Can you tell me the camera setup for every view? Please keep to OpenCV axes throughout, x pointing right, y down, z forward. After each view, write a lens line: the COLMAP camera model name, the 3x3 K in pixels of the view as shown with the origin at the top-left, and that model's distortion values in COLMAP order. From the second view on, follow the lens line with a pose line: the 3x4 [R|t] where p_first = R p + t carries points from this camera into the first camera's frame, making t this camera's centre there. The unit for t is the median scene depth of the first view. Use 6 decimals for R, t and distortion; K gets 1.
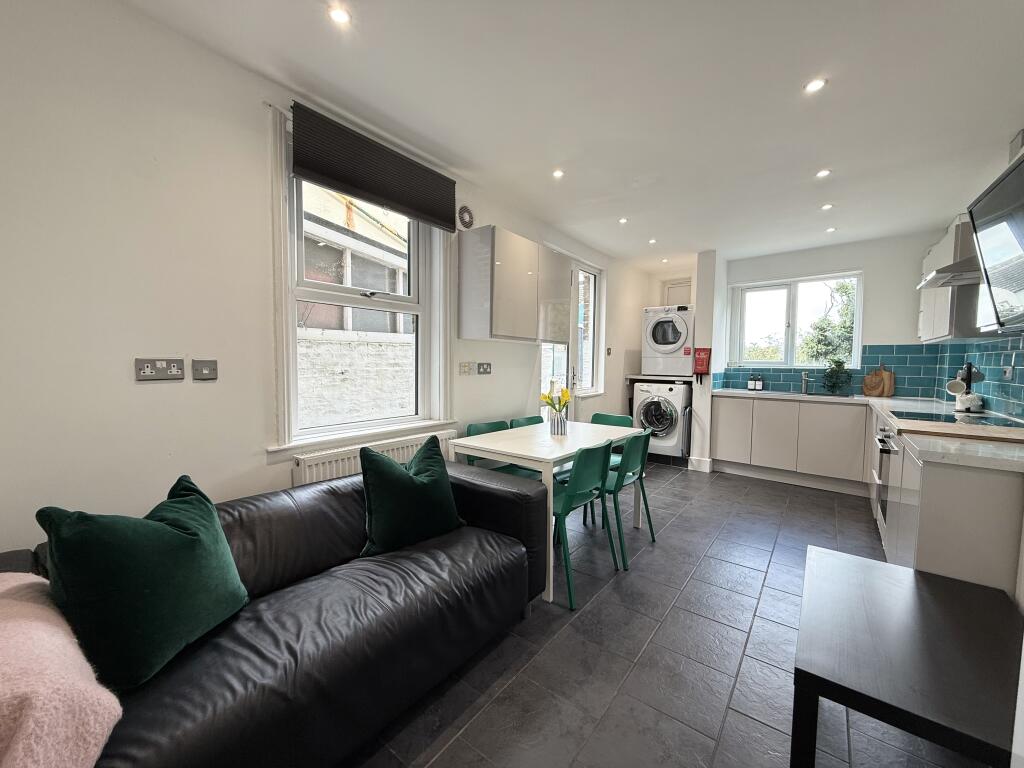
lens RADIAL K [[409.8, 0, 511.9], [0, 409.8, 384.1], [0, 0, 1]] dist [-0.001143, 0.001660]
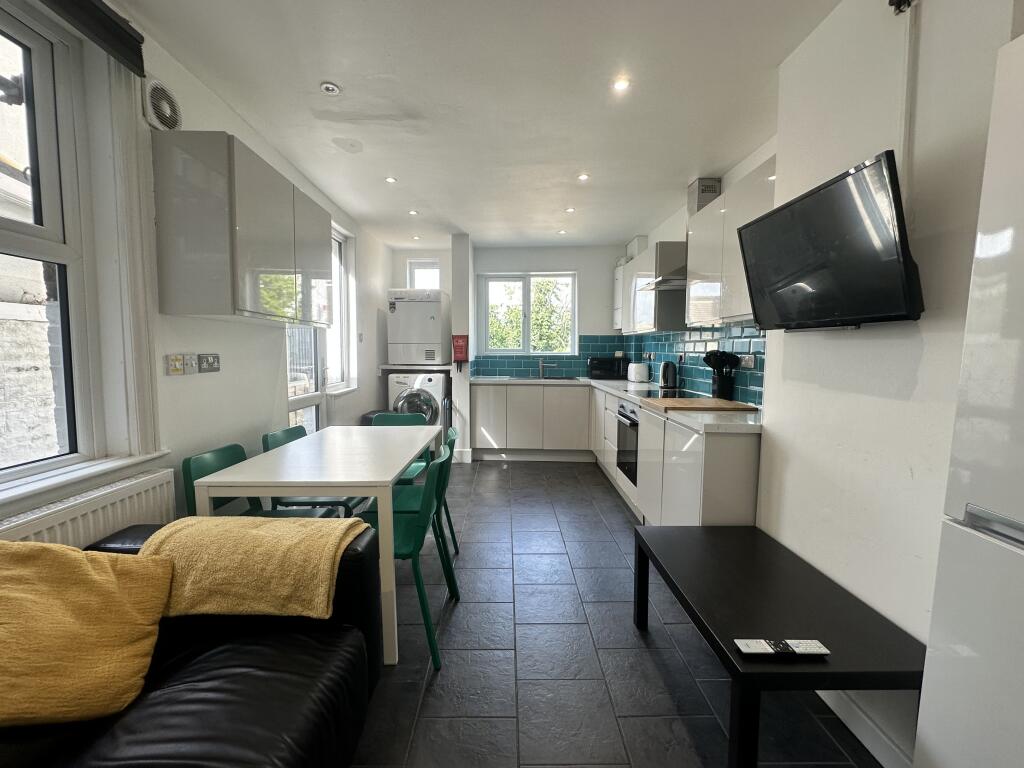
lens RADIAL K [[436.8, 0, 515.2], [0, 436.8, 384.3], [0, 0, 1]] dist [-0.013550, 0.000134]
pose [[0.774425, -0.053778, 0.630376, -0.086745], [0.035607, 0.998506, 0.041440, -0.011249], [-0.631663, -0.009646, 0.775183, 0.127488]]
